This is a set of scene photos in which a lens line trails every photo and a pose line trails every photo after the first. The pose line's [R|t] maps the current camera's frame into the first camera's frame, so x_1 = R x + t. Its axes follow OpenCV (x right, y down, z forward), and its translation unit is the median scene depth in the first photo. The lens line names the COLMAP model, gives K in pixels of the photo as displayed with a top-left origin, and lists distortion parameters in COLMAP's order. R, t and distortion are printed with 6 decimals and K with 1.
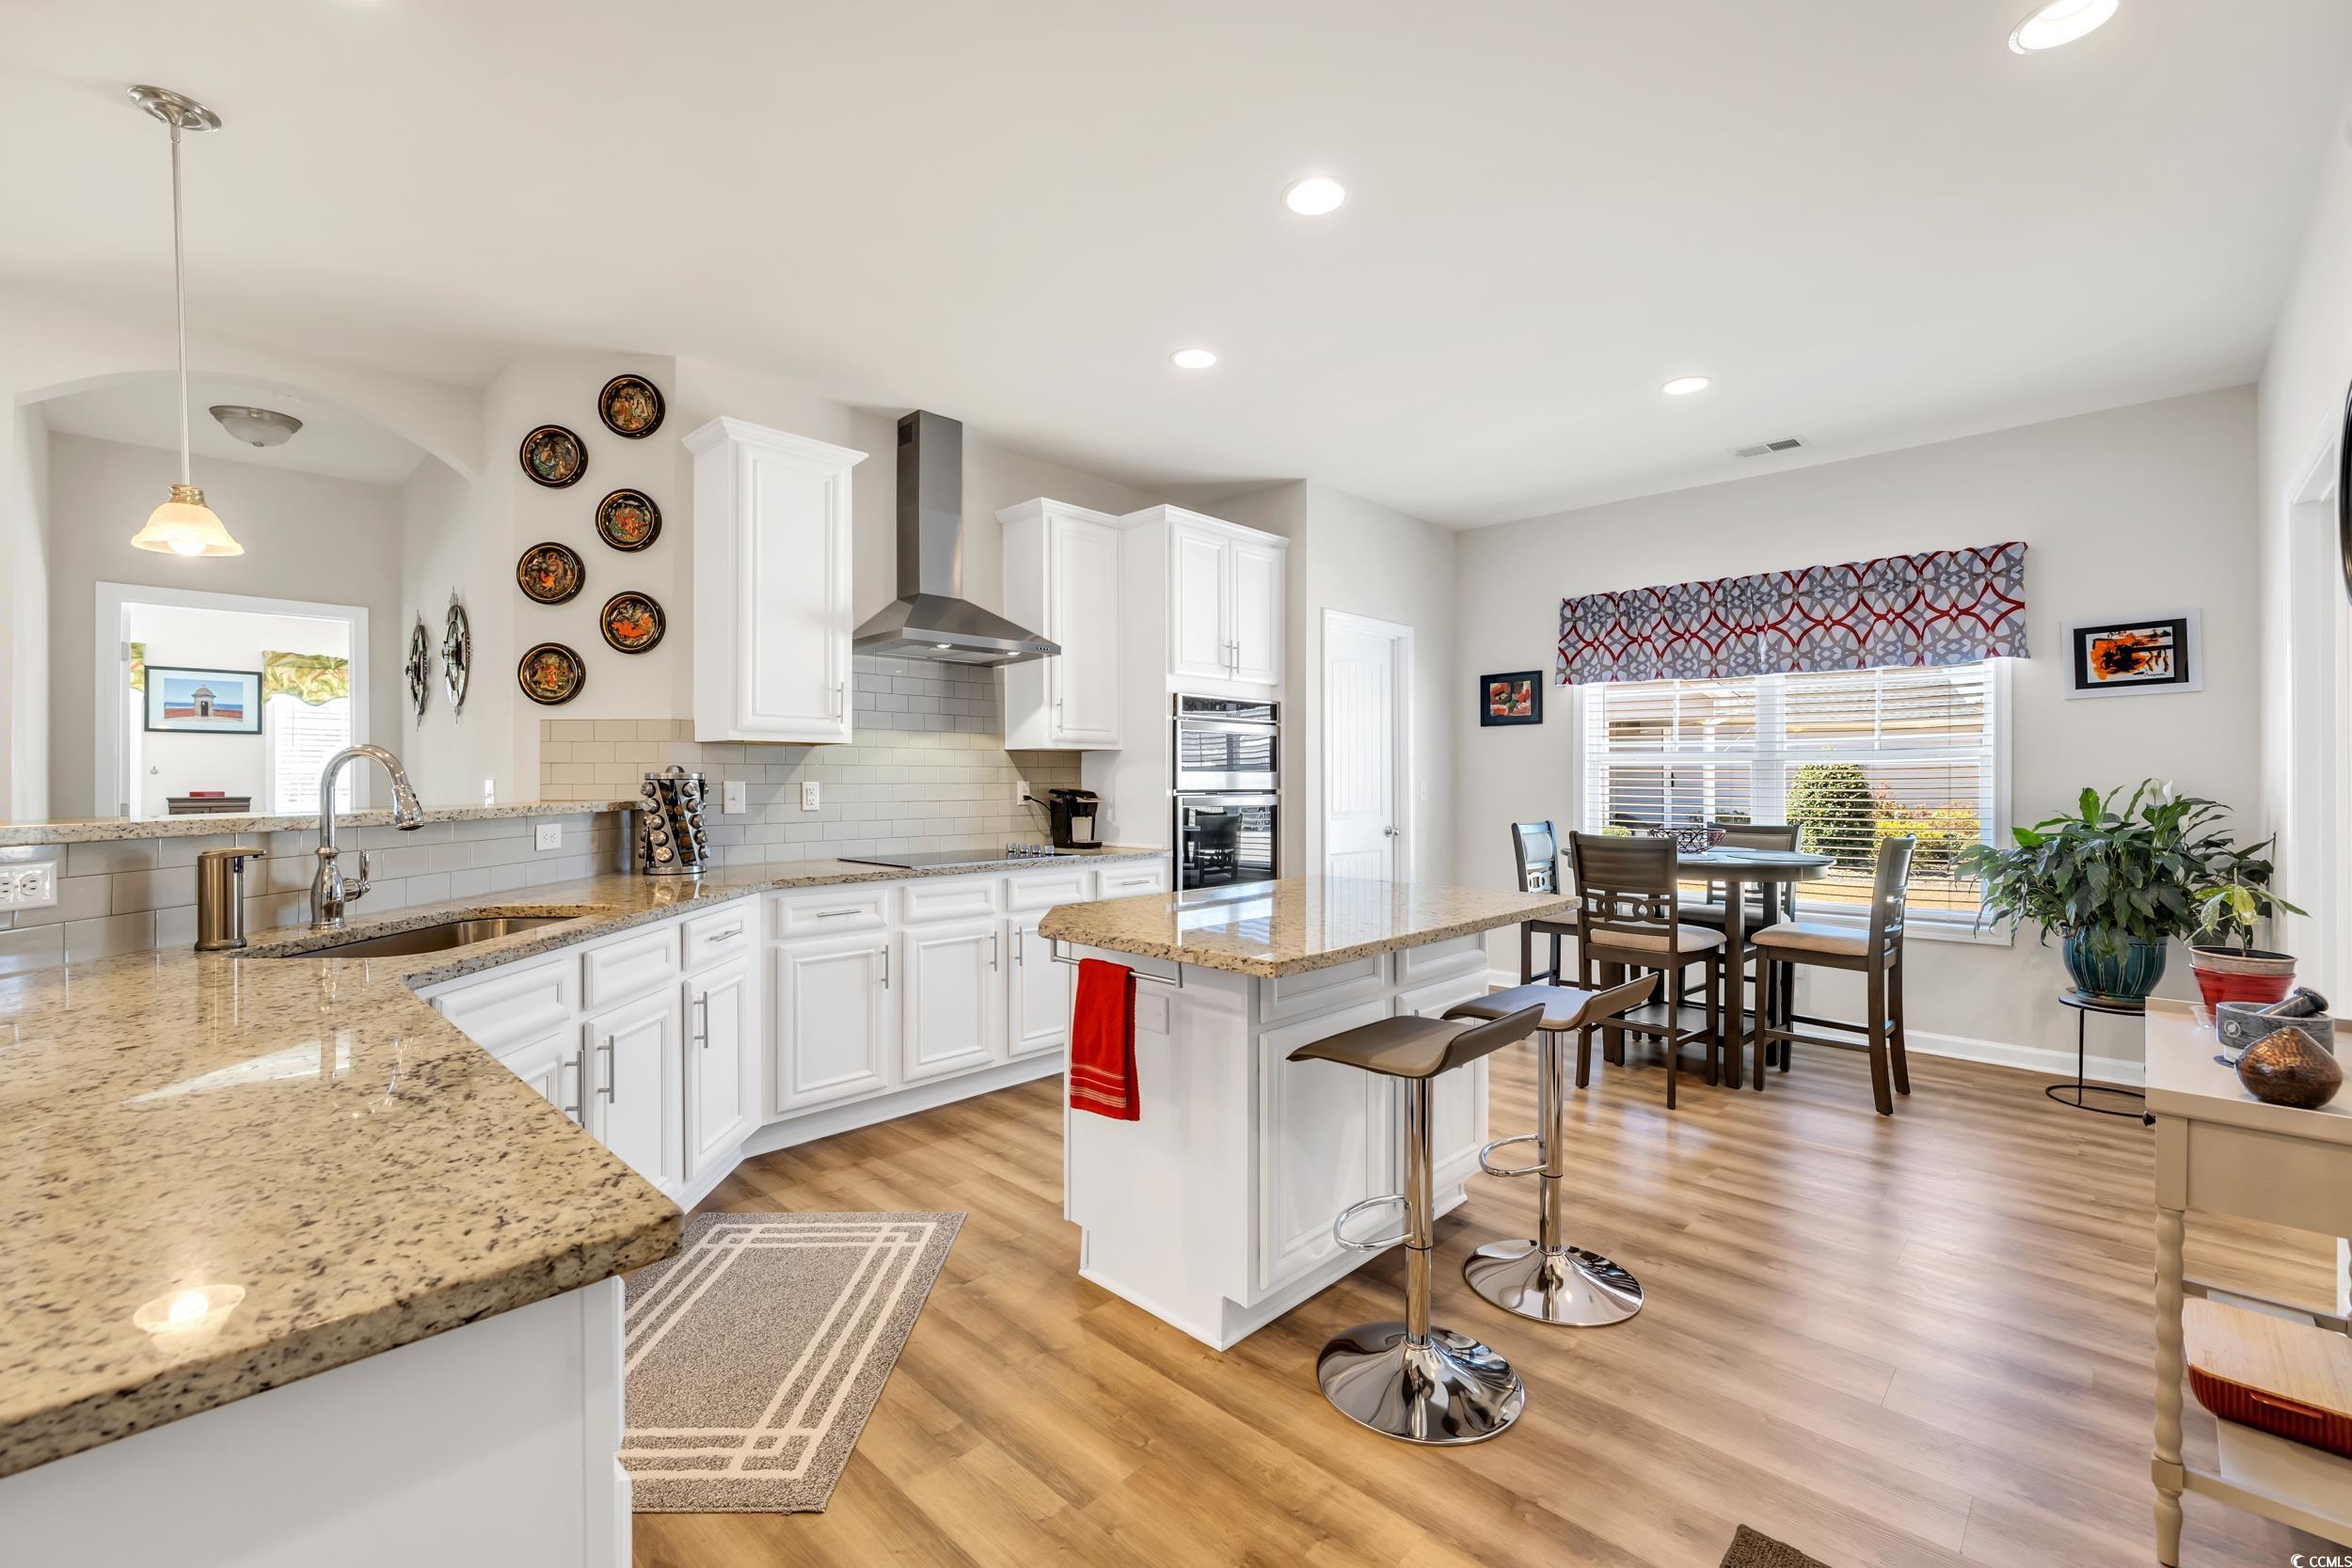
lens RADIAL K [[985.1, 0, 1190.7], [0, 985.1, 775.5], [0, 0, 1]] dist [0.004112, -0.001309]
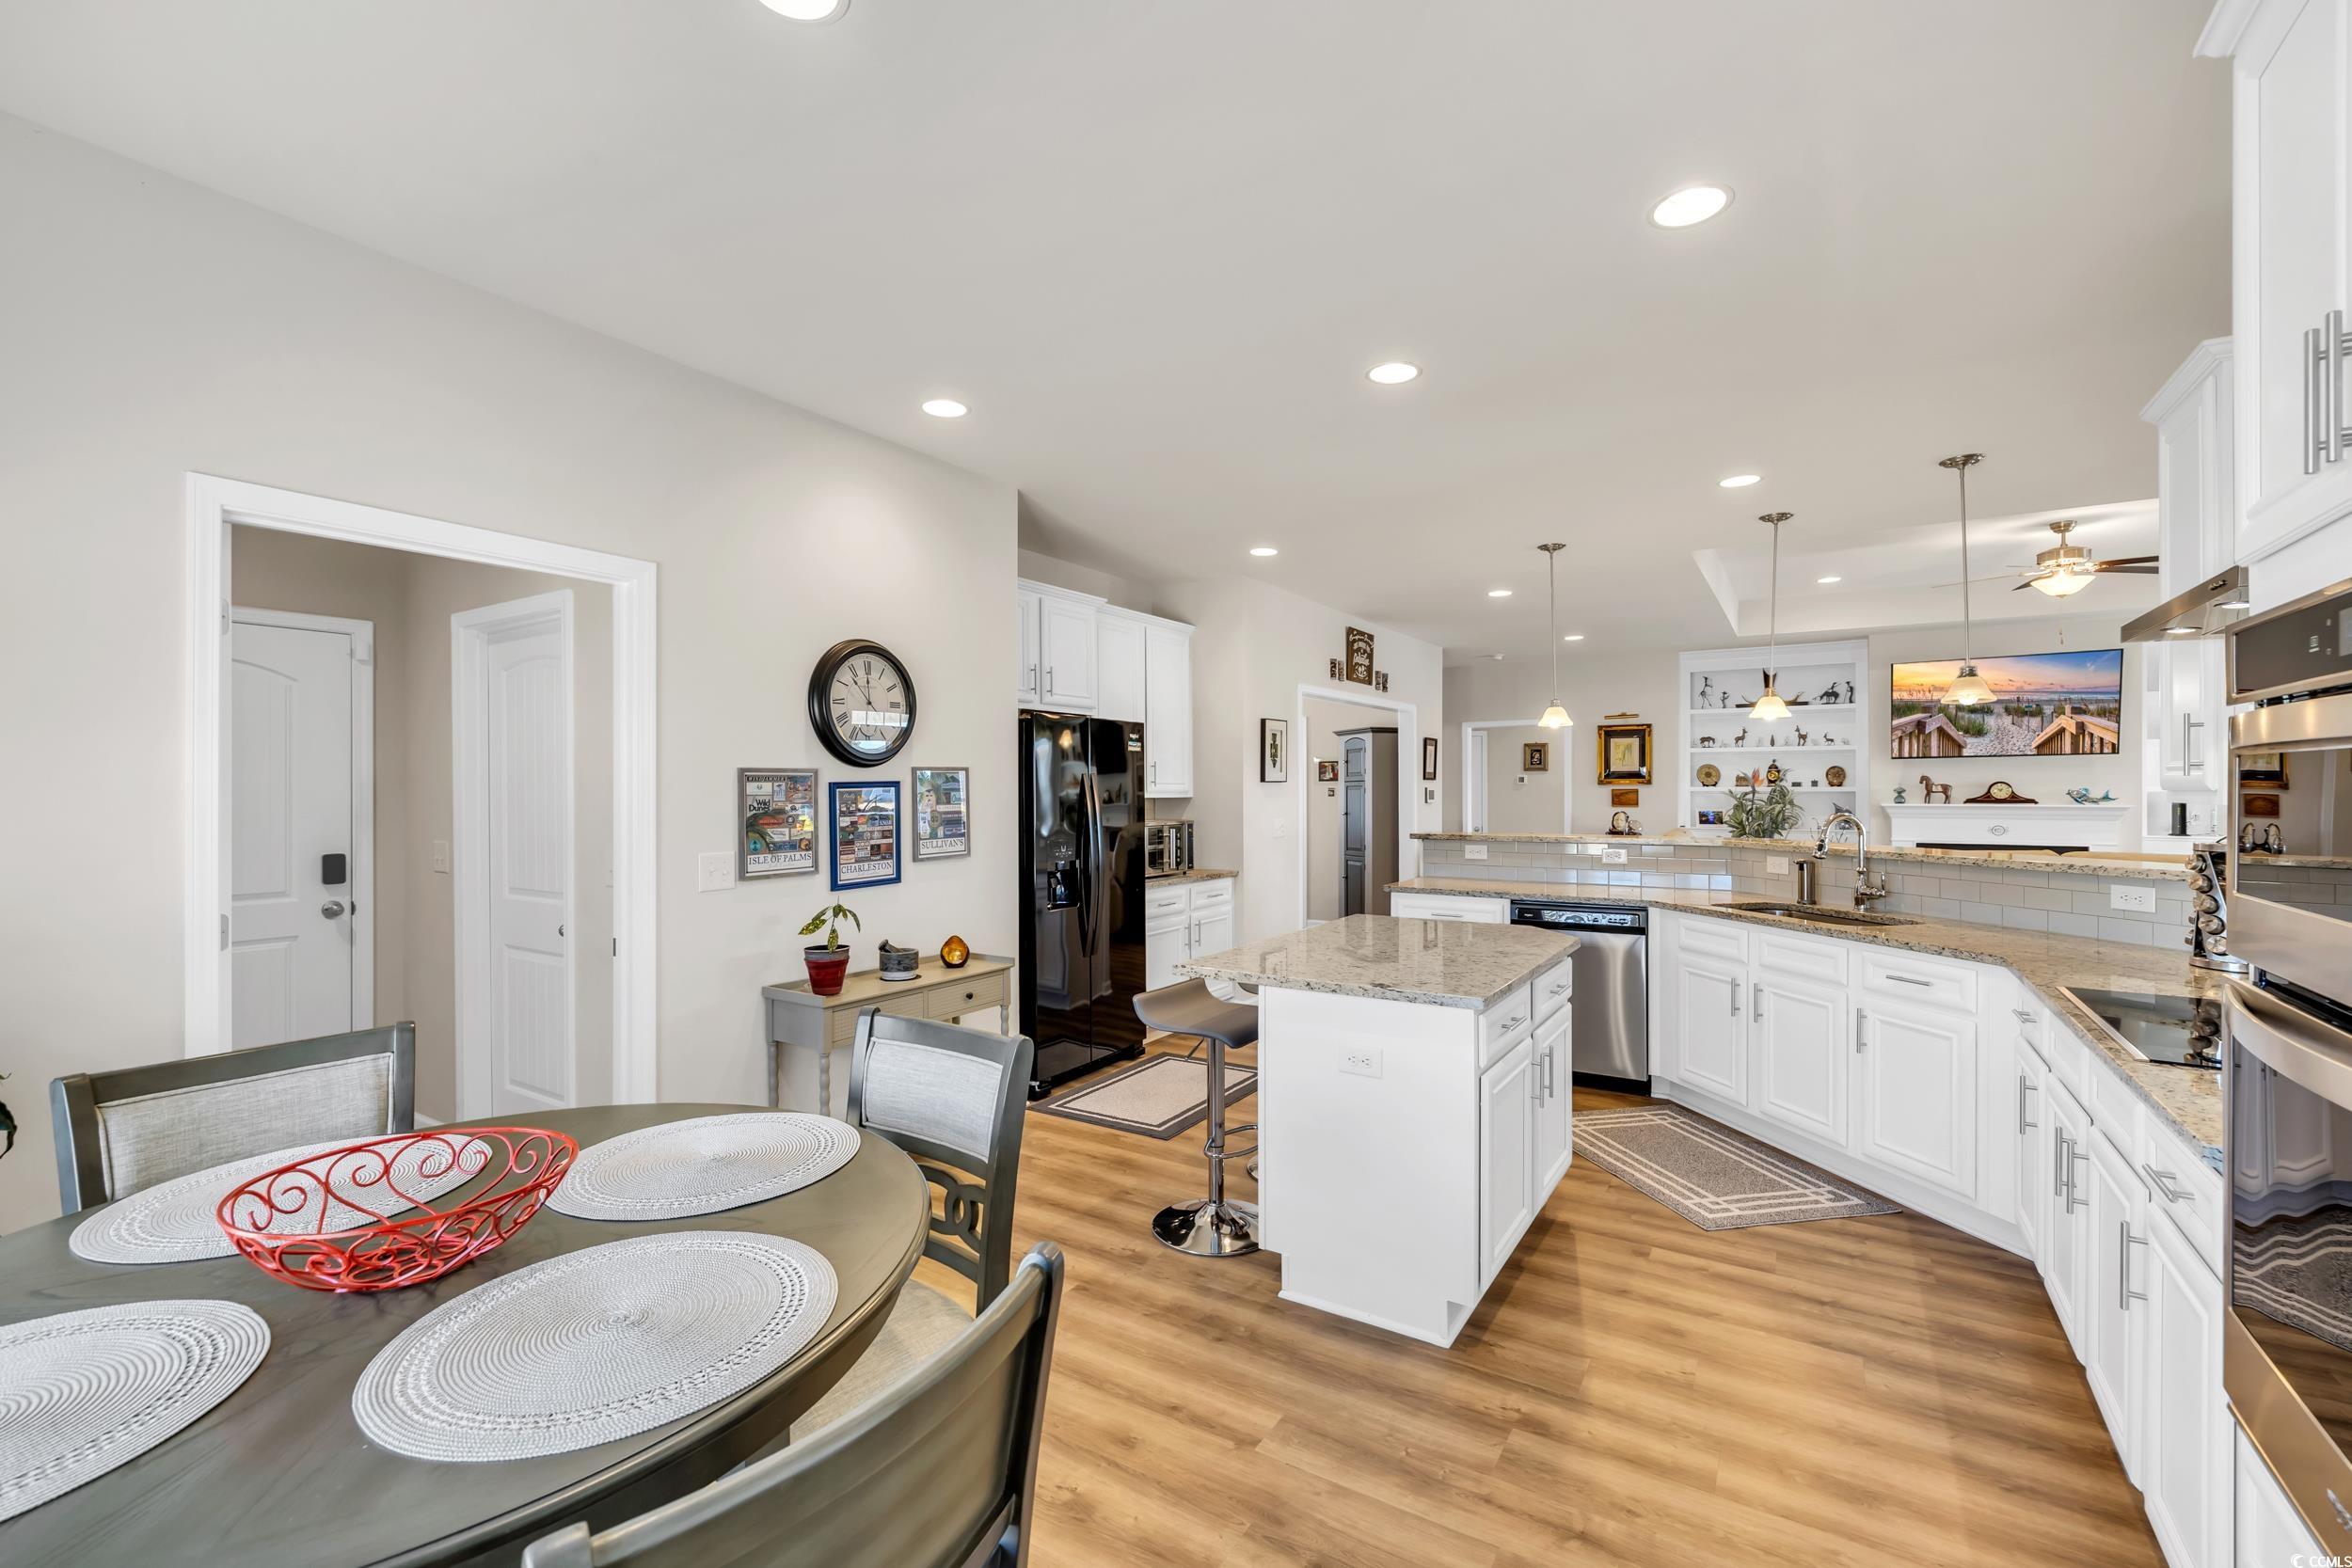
lens RADIAL K [[985.1, 0, 1174.0], [0, 985.1, 794.8], [0, 0, 1]] dist [0.004112, -0.001309]
pose [[-0.981592, 0.002196, -0.190977, 0.385520], [0.001555, 0.999993, 0.003503, -0.037518], [0.190984, 0.003141, -0.981588, 1.317942]]
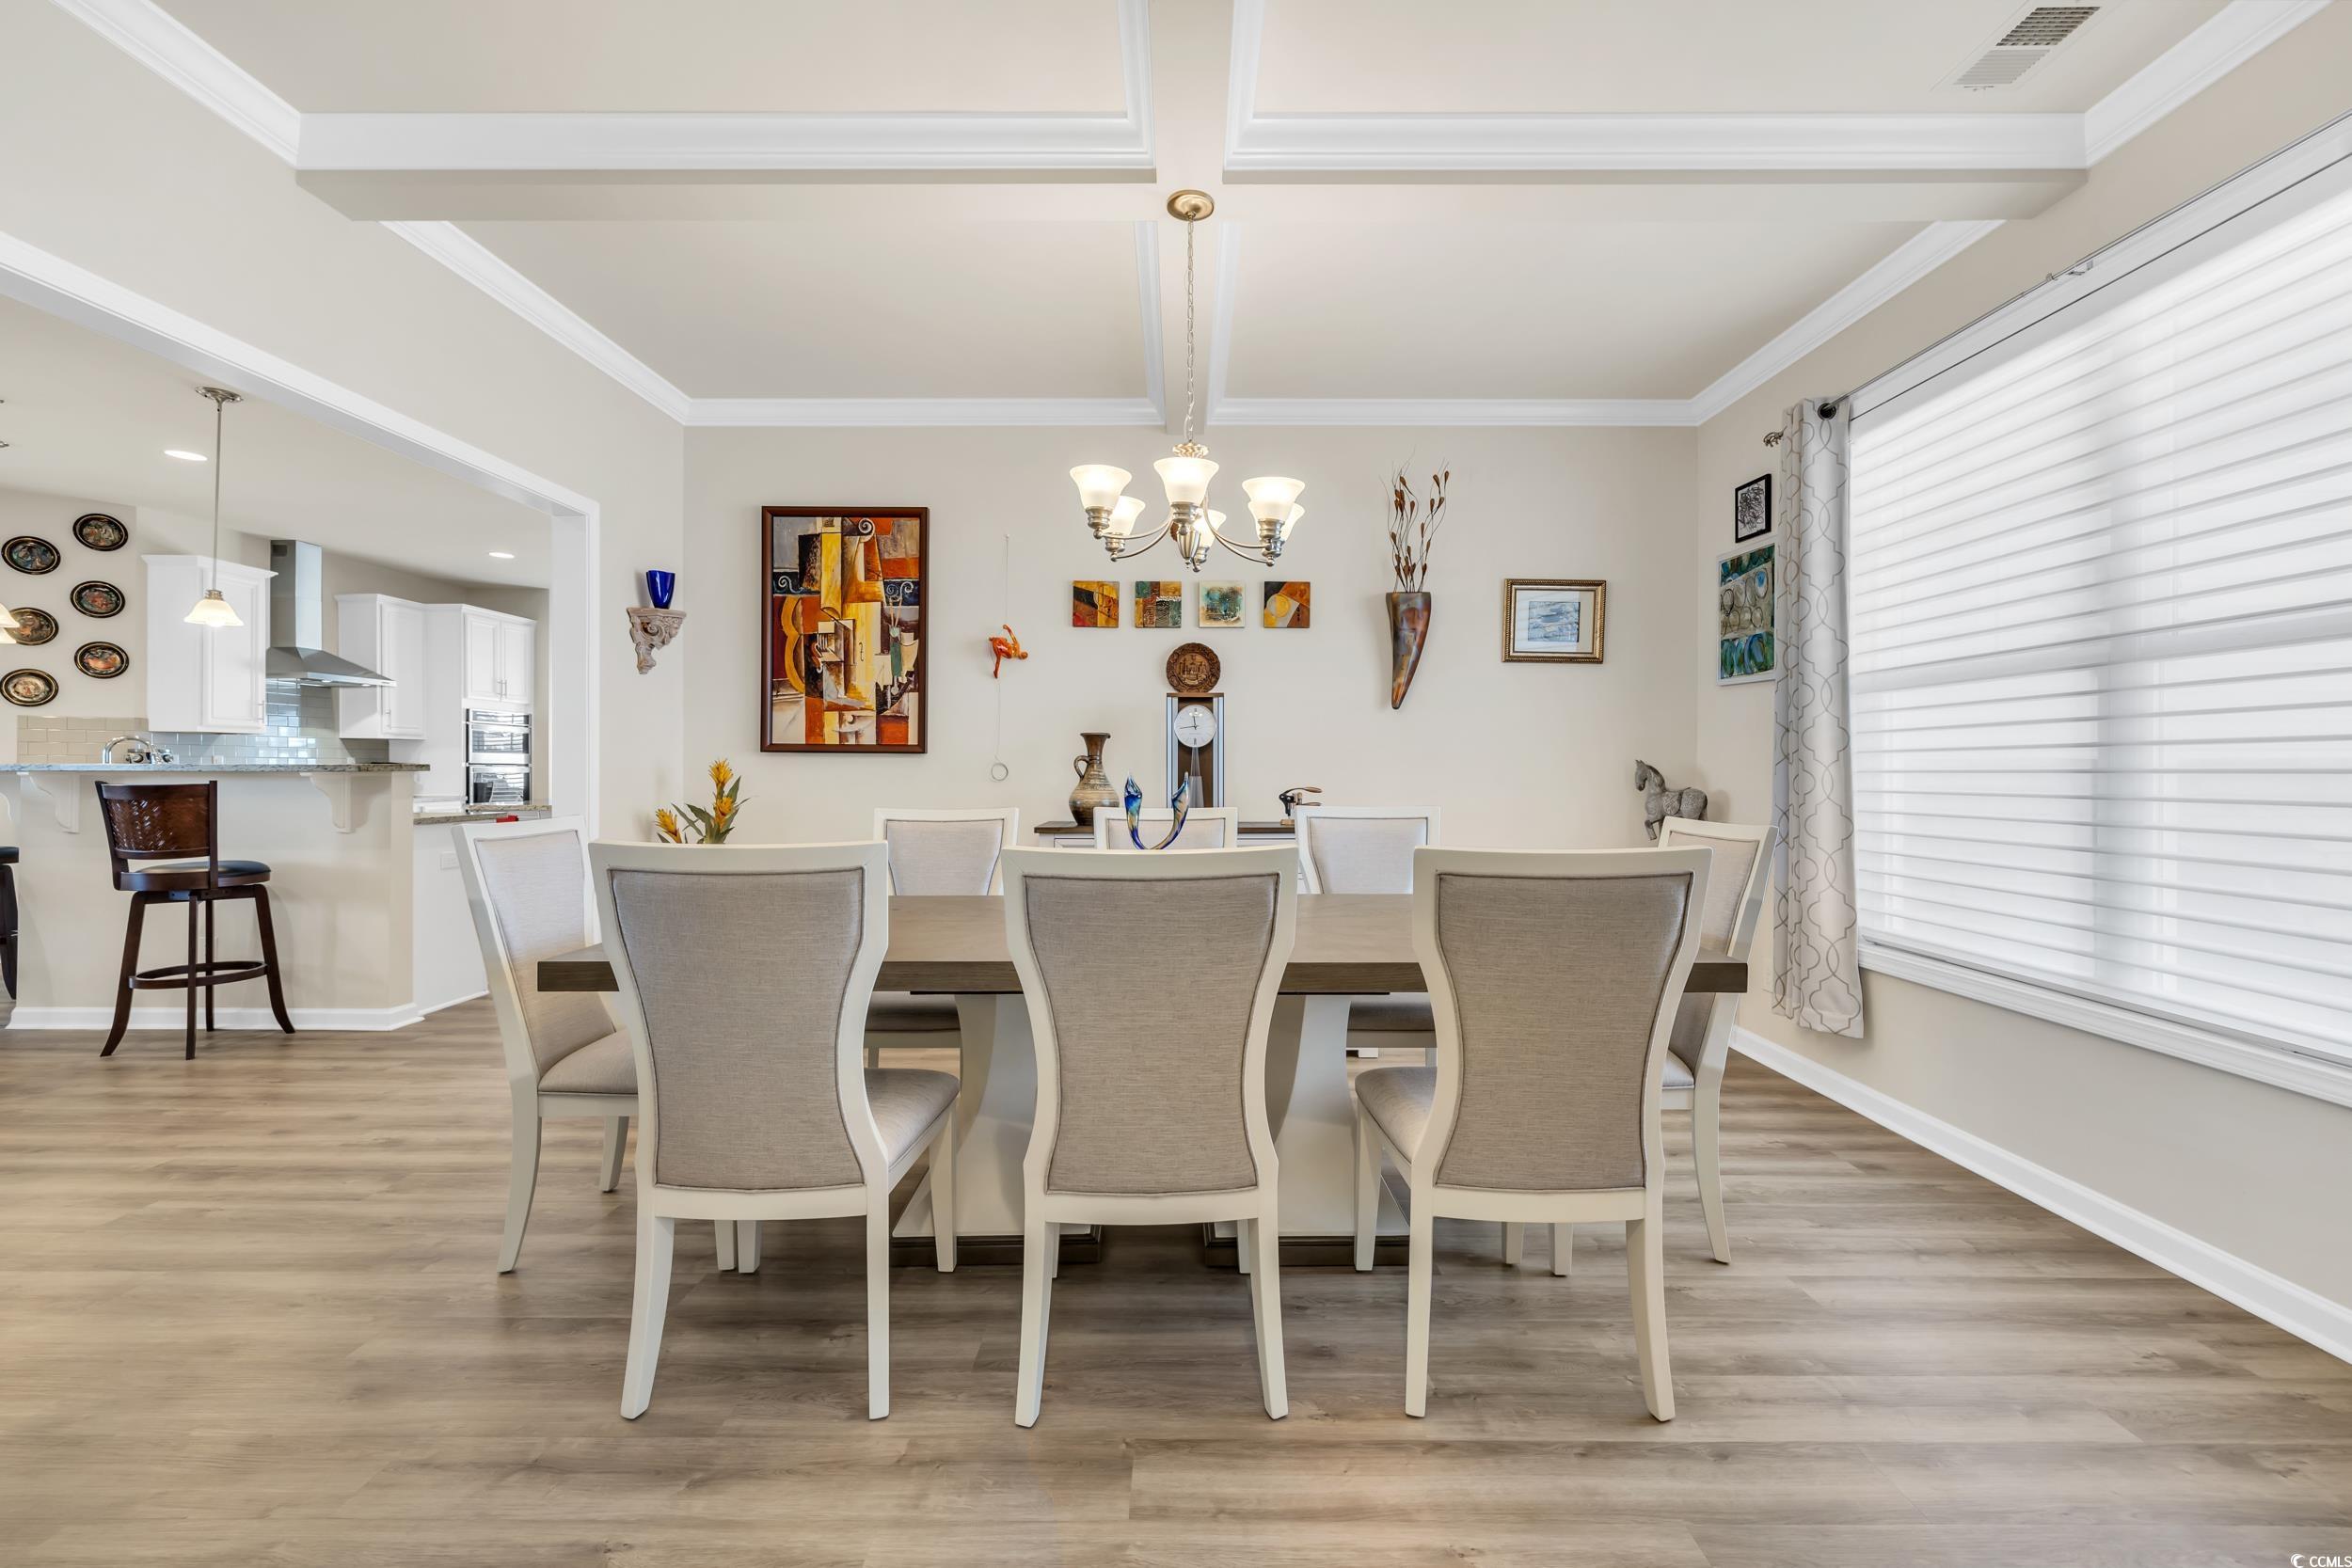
lens RADIAL K [[985.1, 0, 1188.3], [0, 985.1, 774.9], [0, 0, 1]] dist [0.004112, -0.001309]
pose [[0.728579, -0.001831, 0.684960, -0.311407], [-0.004021, 0.999968, 0.006949, 0.020076], [-0.684950, -0.007817, 0.728548, -1.287153]]
